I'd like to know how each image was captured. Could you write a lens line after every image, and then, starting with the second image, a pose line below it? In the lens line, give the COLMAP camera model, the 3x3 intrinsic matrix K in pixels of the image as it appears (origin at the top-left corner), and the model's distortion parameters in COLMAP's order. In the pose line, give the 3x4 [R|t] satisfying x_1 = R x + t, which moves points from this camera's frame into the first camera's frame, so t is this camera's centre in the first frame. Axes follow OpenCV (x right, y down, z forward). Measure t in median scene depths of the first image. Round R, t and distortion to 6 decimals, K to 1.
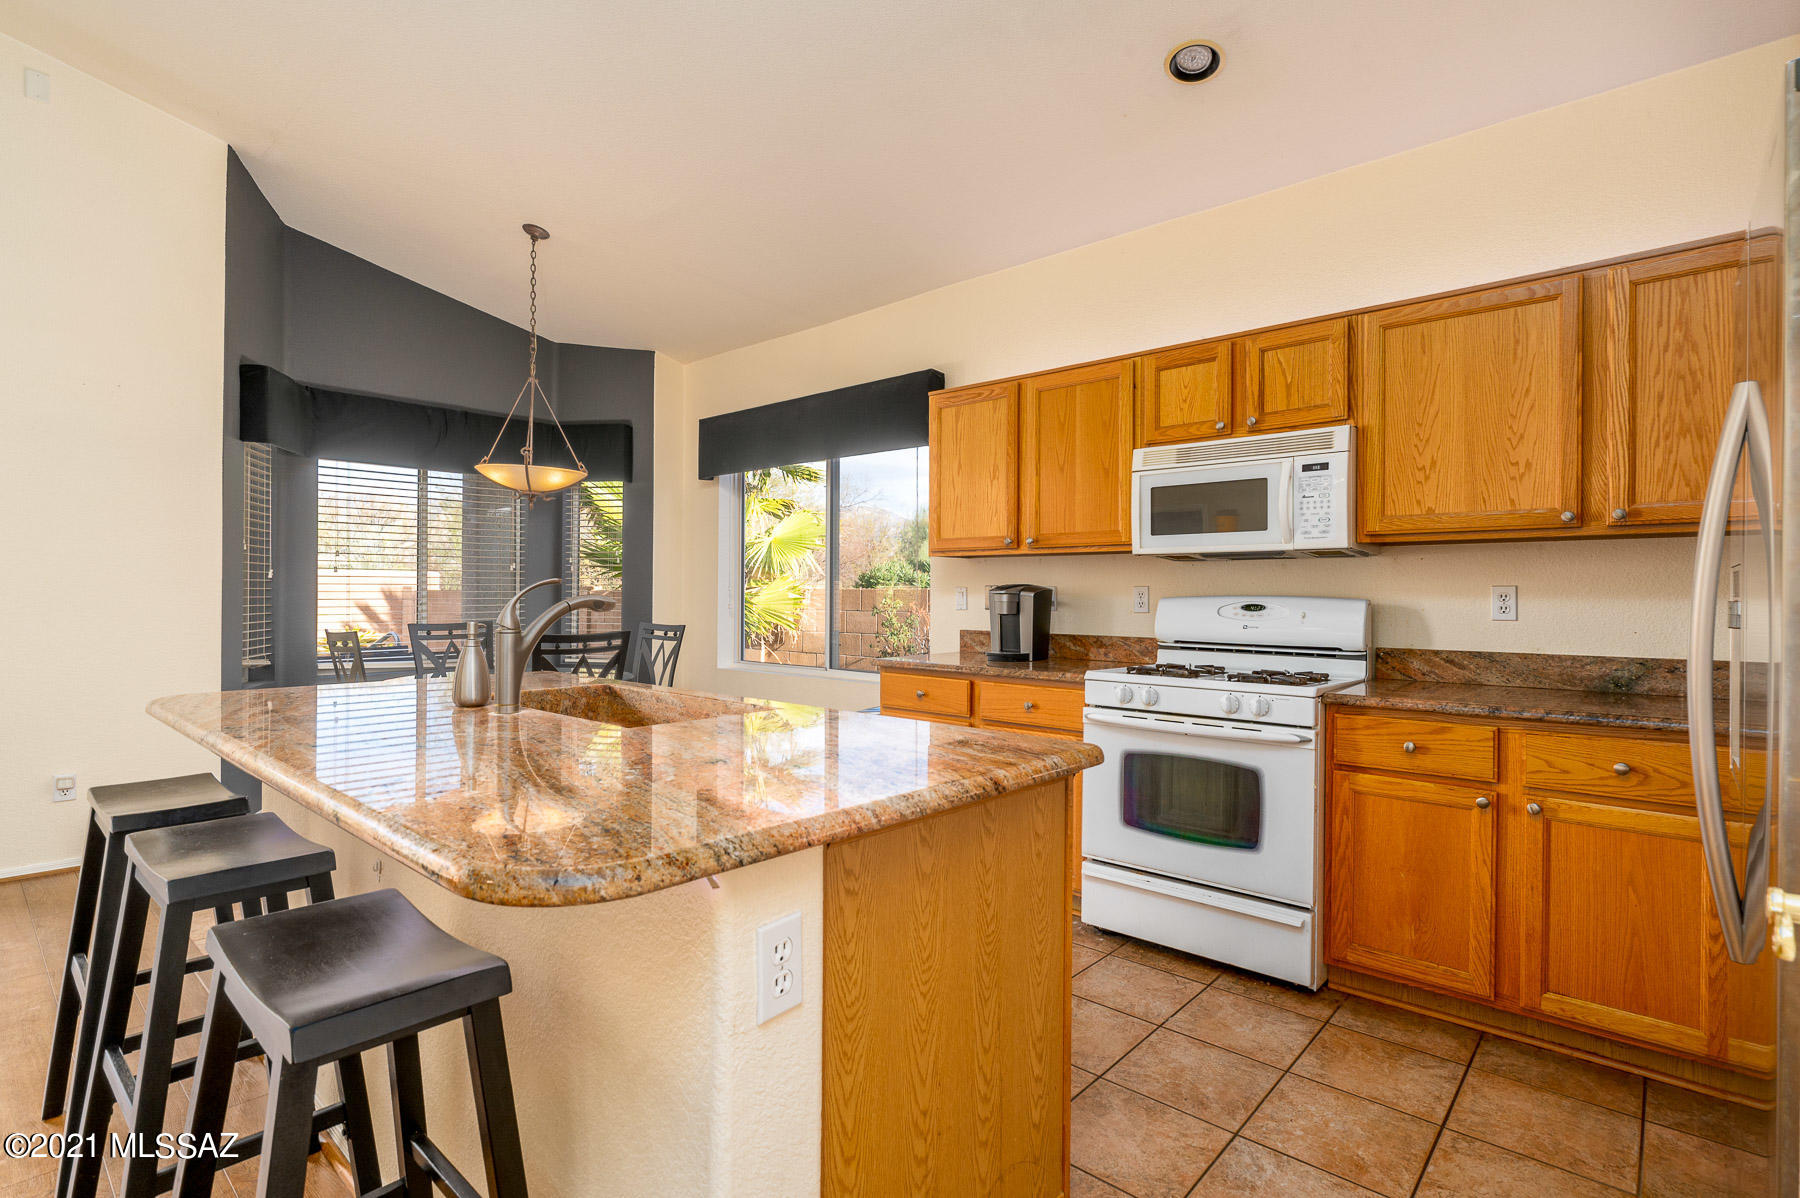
lens RADIAL K [[865.5, 0, 902.1], [0, 865.5, 595.2], [0, 0, 1]] dist [-0.002398, 0.001036]
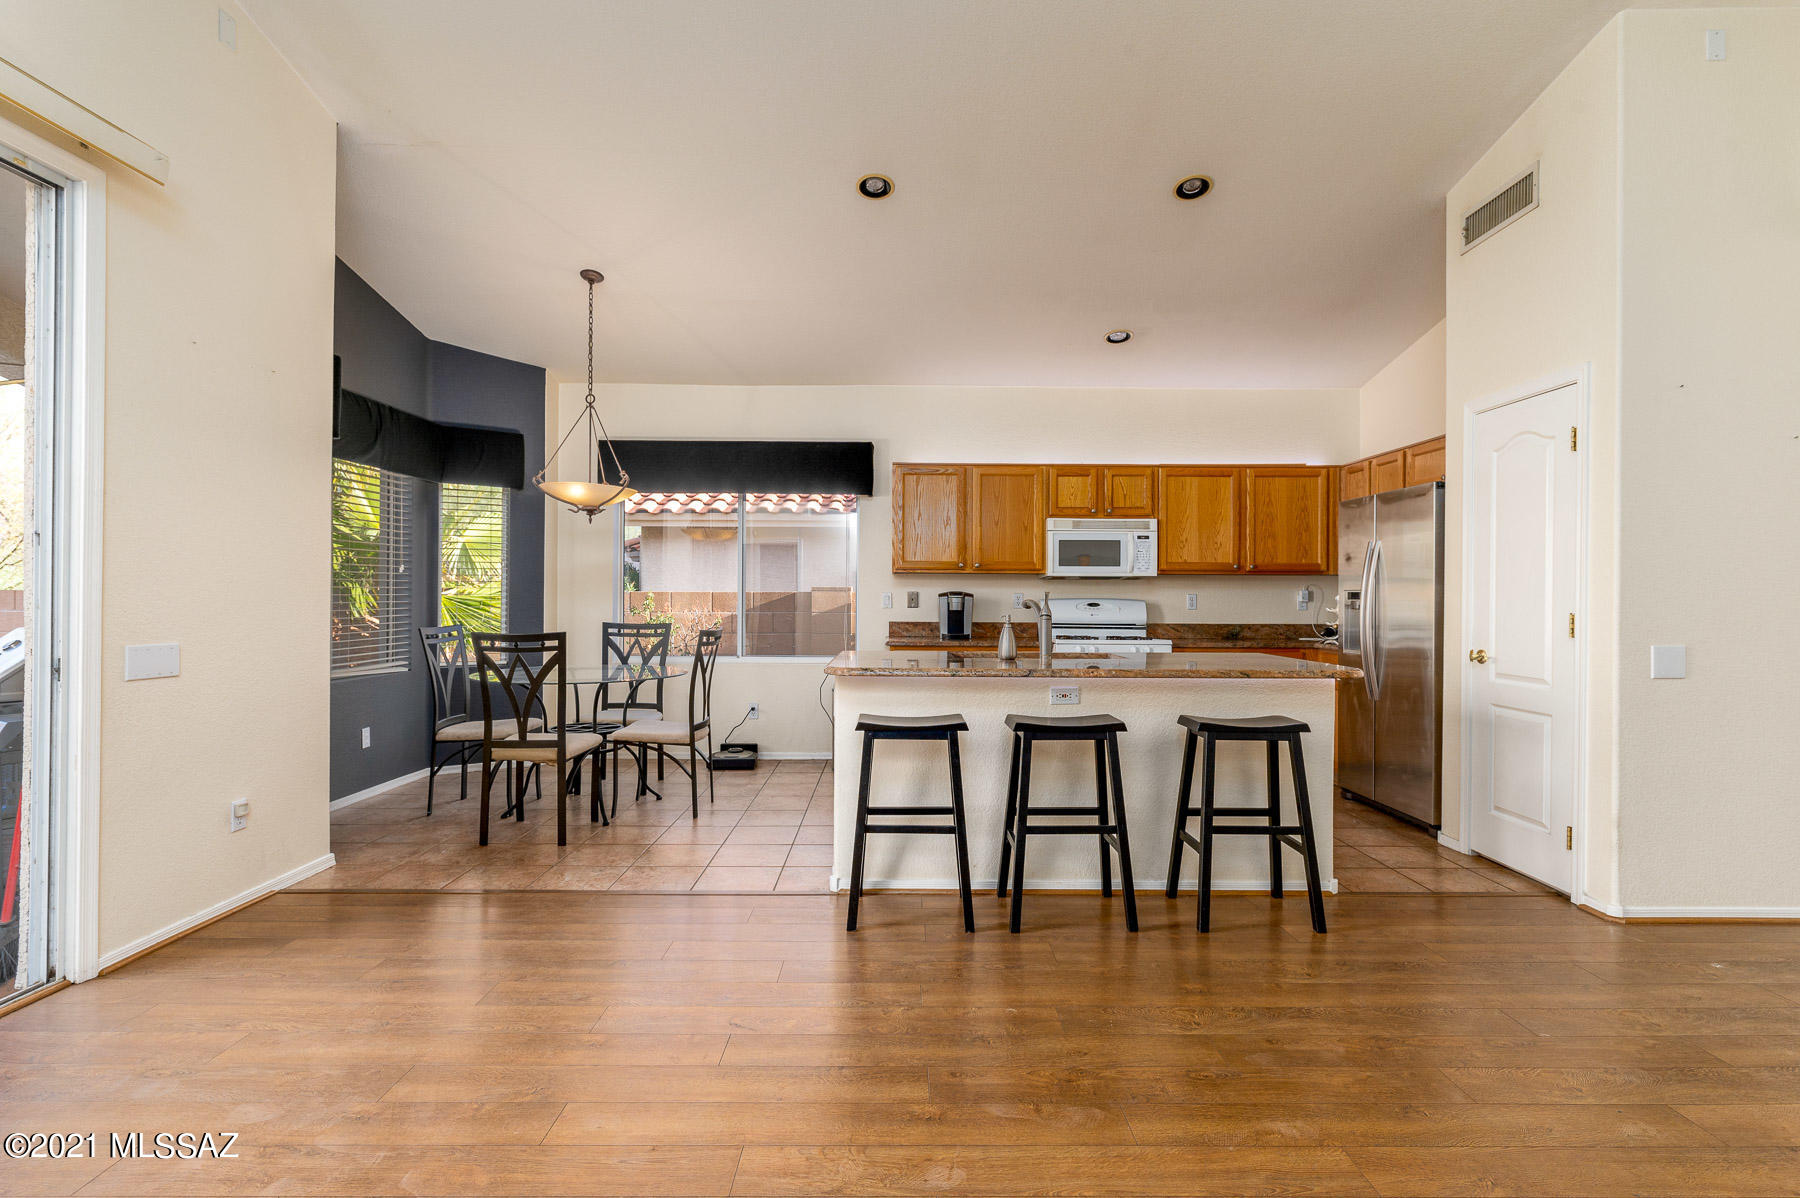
lens RADIAL K [[865.5, 0, 902.1], [0, 865.5, 595.2], [0, 0, 1]] dist [-0.002398, 0.001036]
pose [[0.742246, -0.000776, 0.670127, -1.015872], [-0.000434, 0.999999, 0.001638, -0.008555], [-0.670127, -0.001507, 0.742245, -0.122466]]
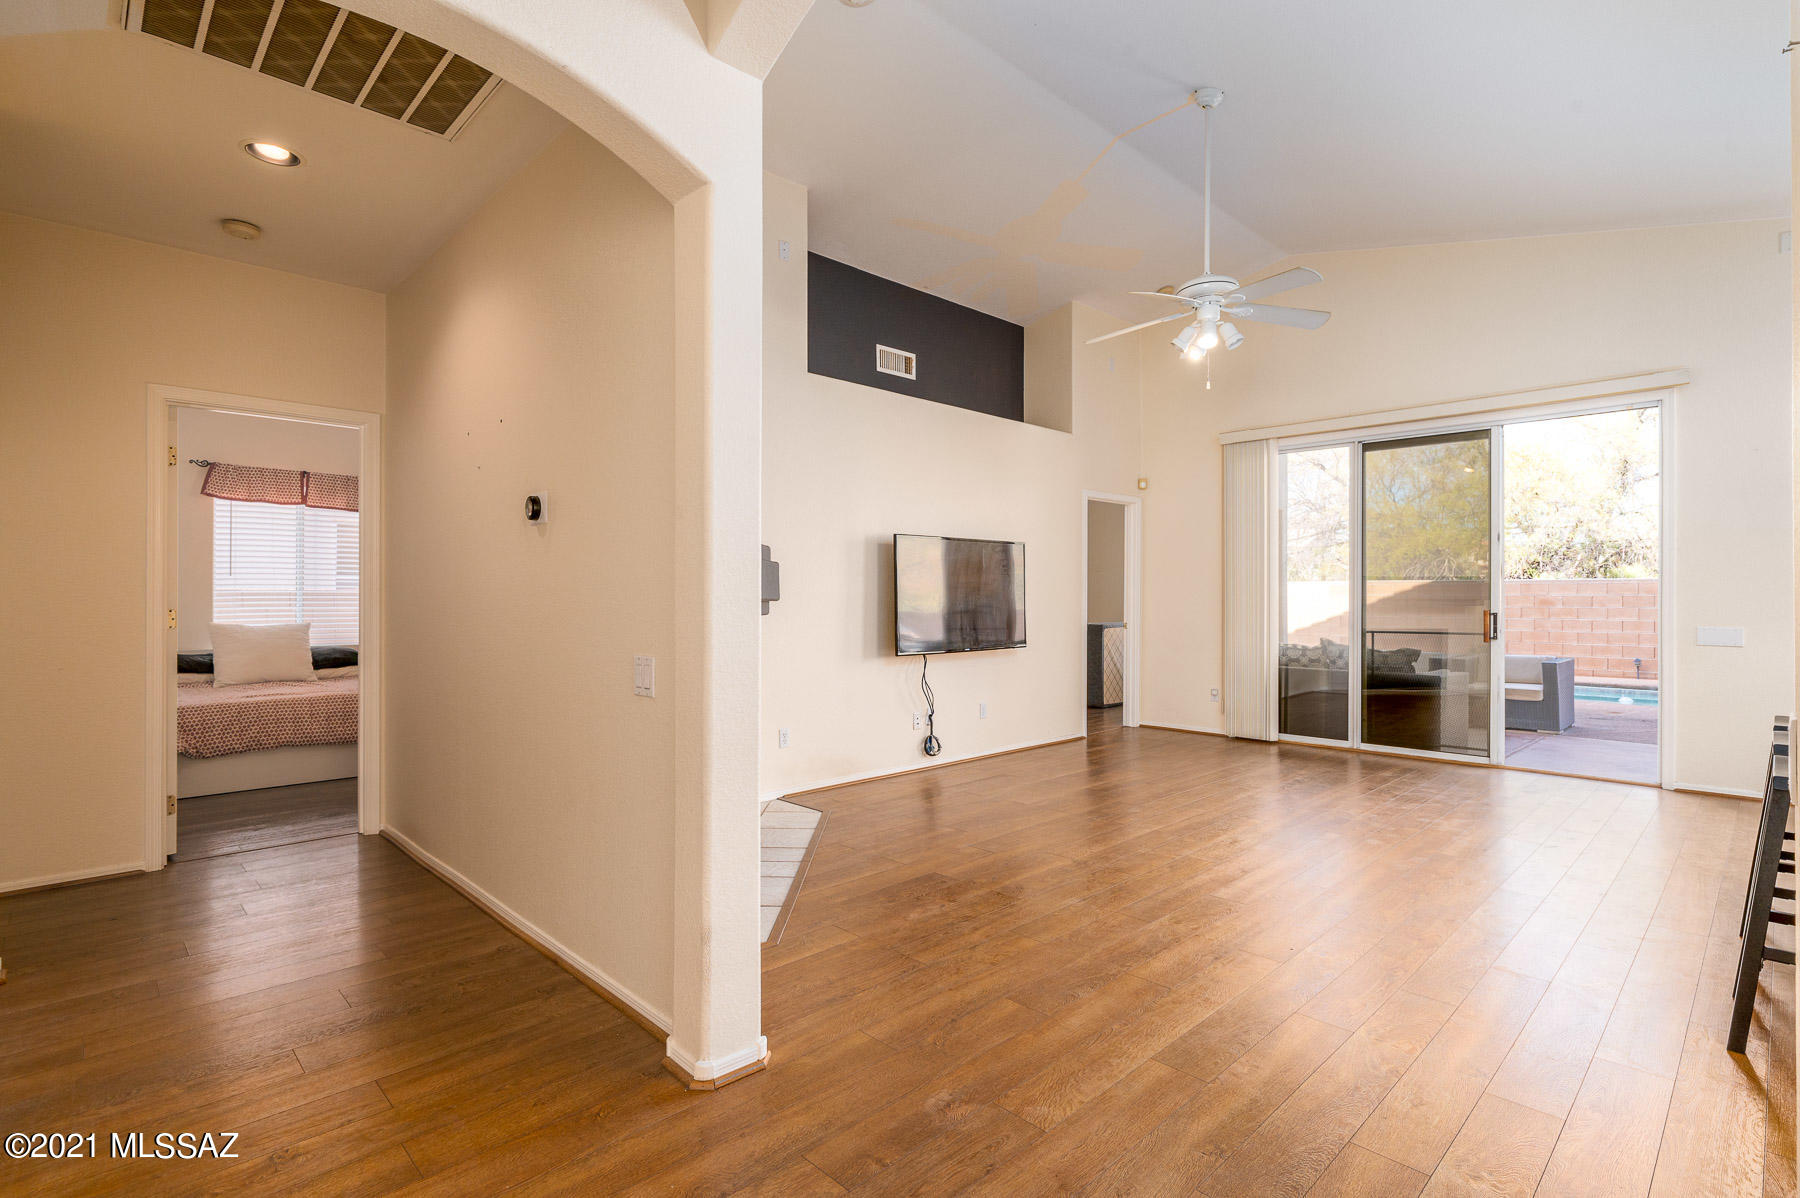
lens RADIAL K [[865.5, 0, 902.1], [0, 865.5, 595.2], [0, 0, 1]] dist [-0.002398, 0.001036]
pose [[-0.066879, -0.008588, -0.997724, 0.463908], [-0.003051, 0.999960, -0.008402, 0.001431], [0.997756, 0.002483, -0.066902, -0.320829]]
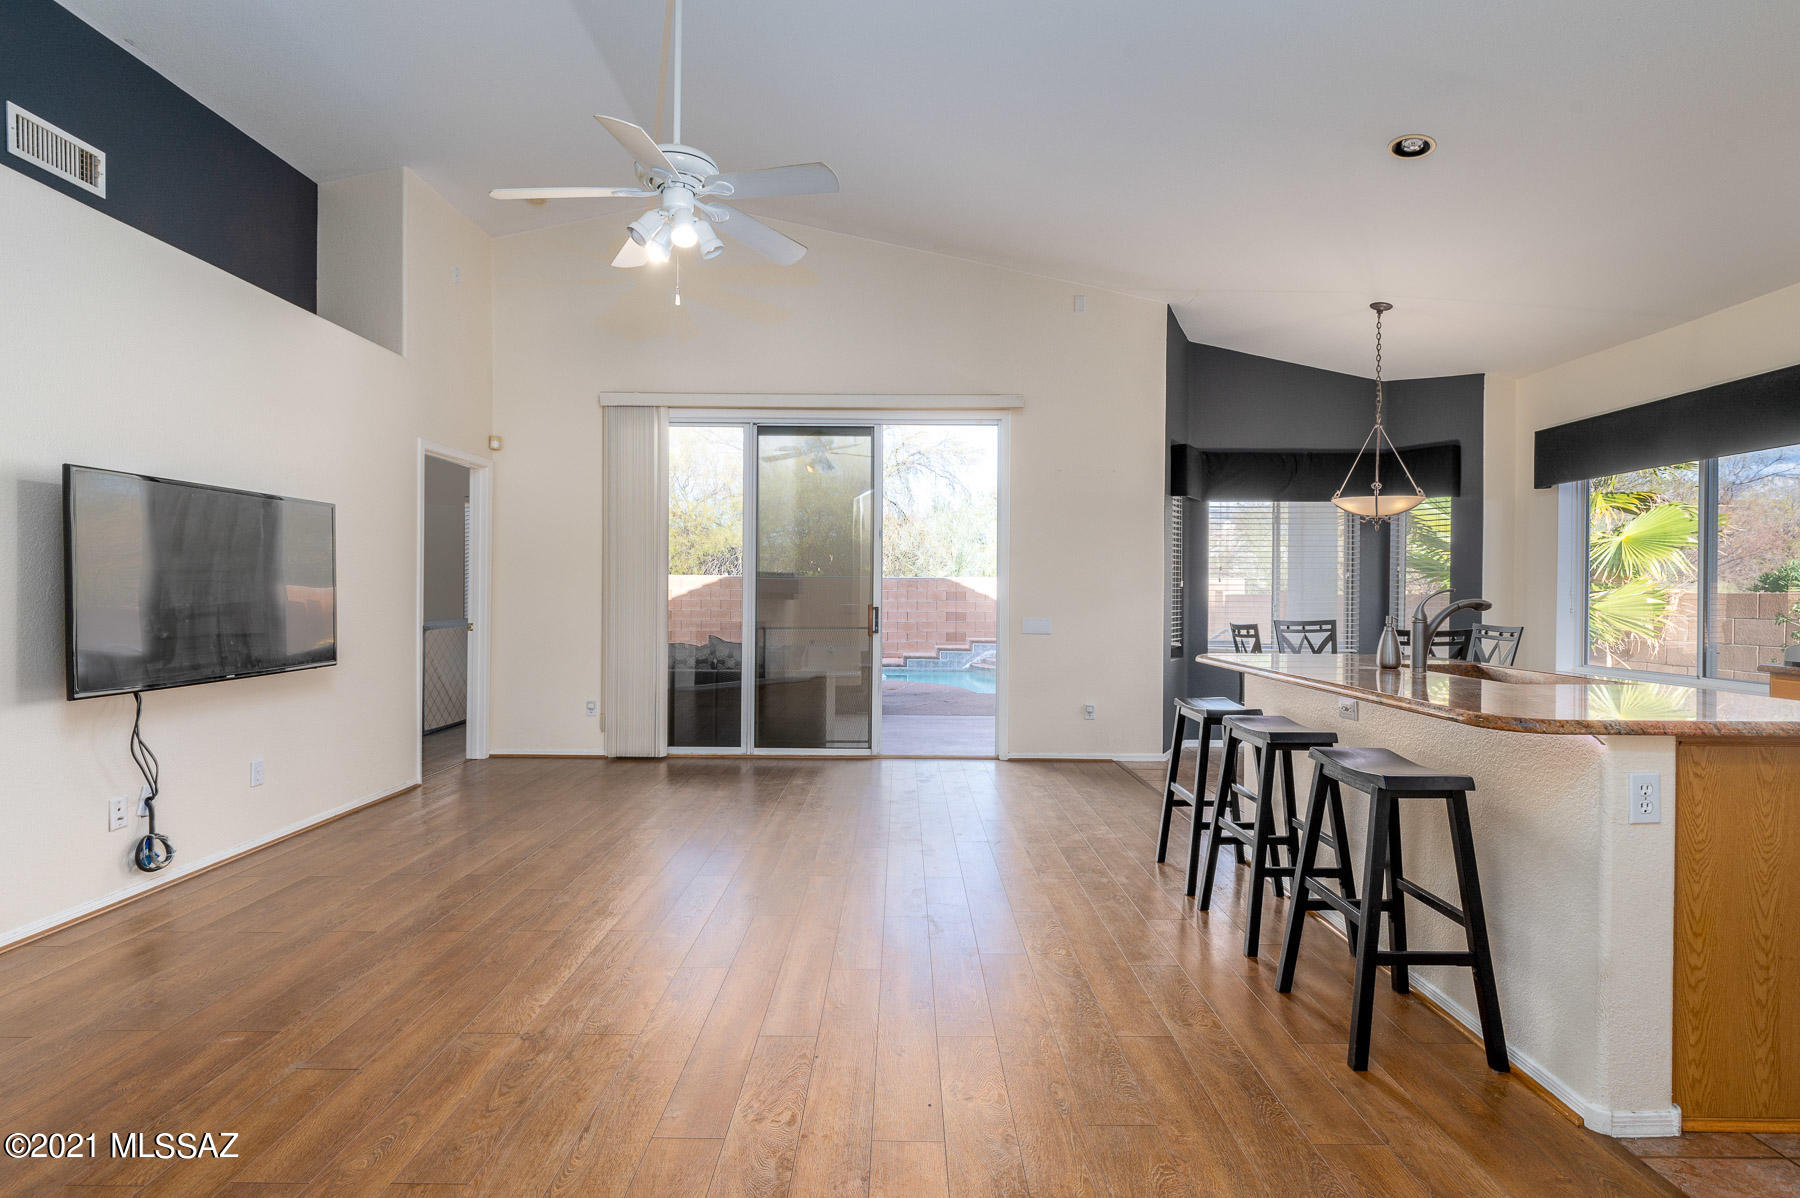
lens RADIAL K [[865.5, 0, 902.1], [0, 865.5, 595.2], [0, 0, 1]] dist [-0.002398, 0.001036]
pose [[0.667354, -0.000654, -0.744740, 0.048870], [-0.002870, 0.999990, -0.003451, 0.000673], [0.744735, 0.004441, 0.667345, -0.391666]]
